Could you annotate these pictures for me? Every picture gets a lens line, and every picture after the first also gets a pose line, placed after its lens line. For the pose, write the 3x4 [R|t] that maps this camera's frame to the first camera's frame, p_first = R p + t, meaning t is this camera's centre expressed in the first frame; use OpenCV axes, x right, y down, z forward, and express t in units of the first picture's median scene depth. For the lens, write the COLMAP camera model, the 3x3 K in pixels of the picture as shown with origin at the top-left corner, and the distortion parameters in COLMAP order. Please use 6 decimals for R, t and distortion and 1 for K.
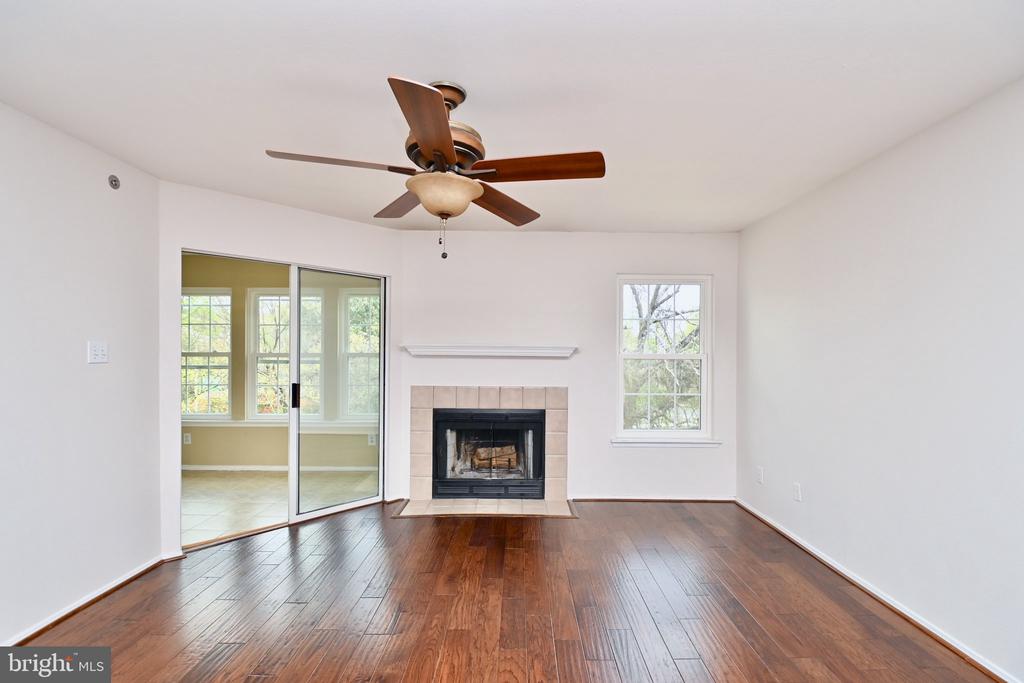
lens RADIAL K [[445.6, 0, 514.9], [0, 445.6, 342.8], [0, 0, 1]] dist [-0.013003, -0.005460]
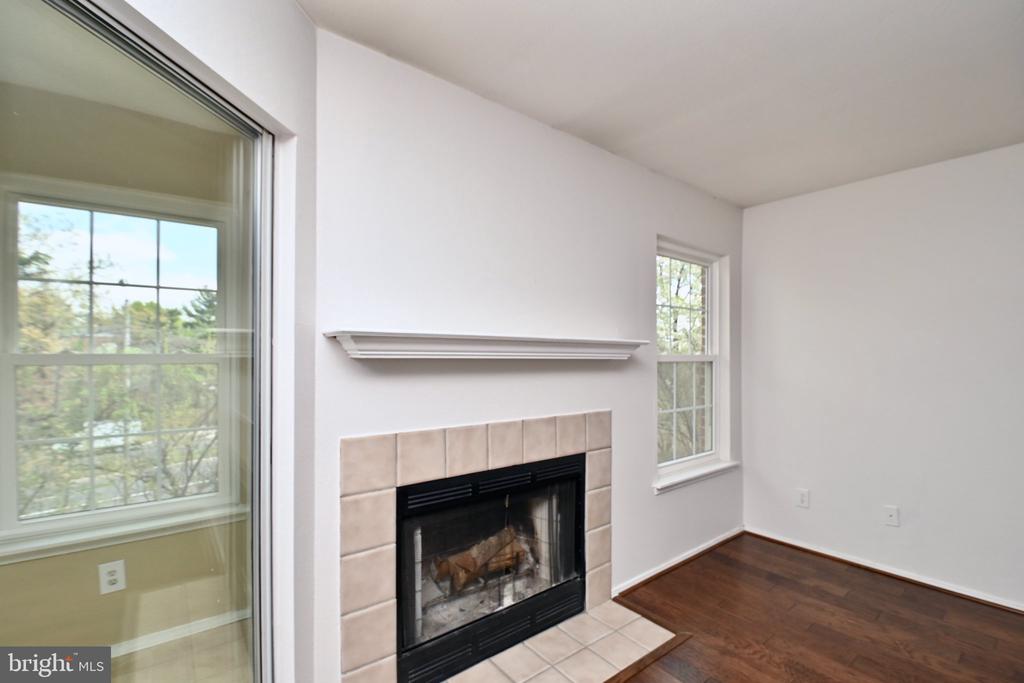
lens RADIAL K [[445.6, 0, 513.7], [0, 445.6, 348.4], [0, 0, 1]] dist [-0.013003, -0.005460]
pose [[0.785618, 0.006808, 0.618674, -0.356318], [-0.013896, 0.999881, 0.006643, 0.013793], [-0.618555, -0.013816, 0.785620, 0.612374]]
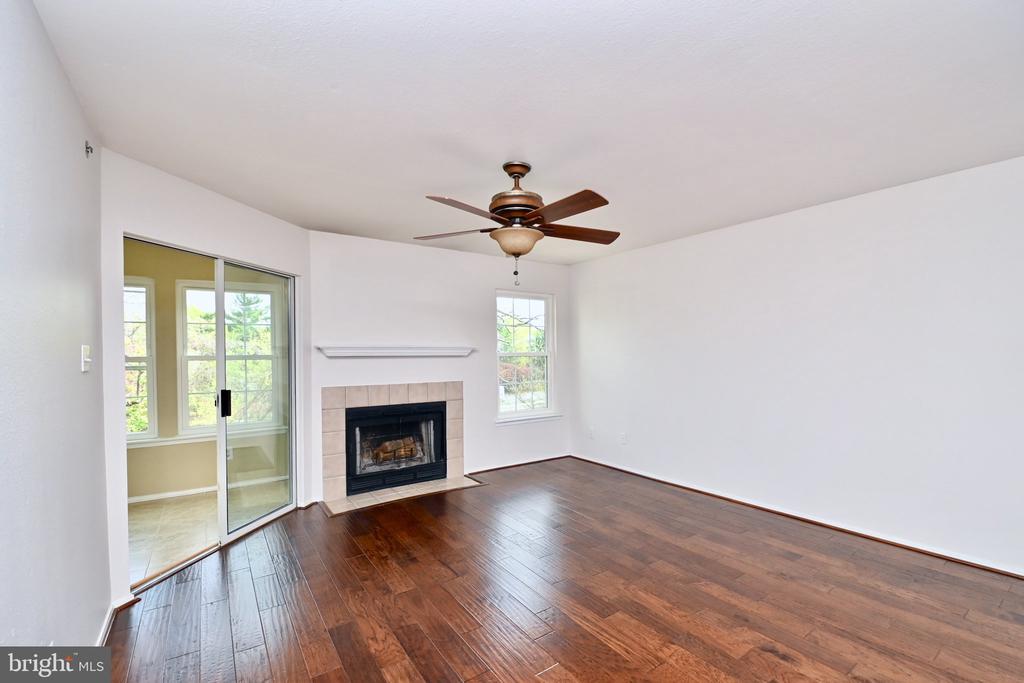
lens RADIAL K [[445.6, 0, 517.2], [0, 445.6, 348.4], [0, 0, 1]] dist [-0.013003, -0.005460]
pose [[0.816222, -0.007232, 0.577694, -0.452225], [-0.001179, 0.999899, 0.014183, -0.004785], [-0.577738, -0.012258, 0.816130, -0.057217]]
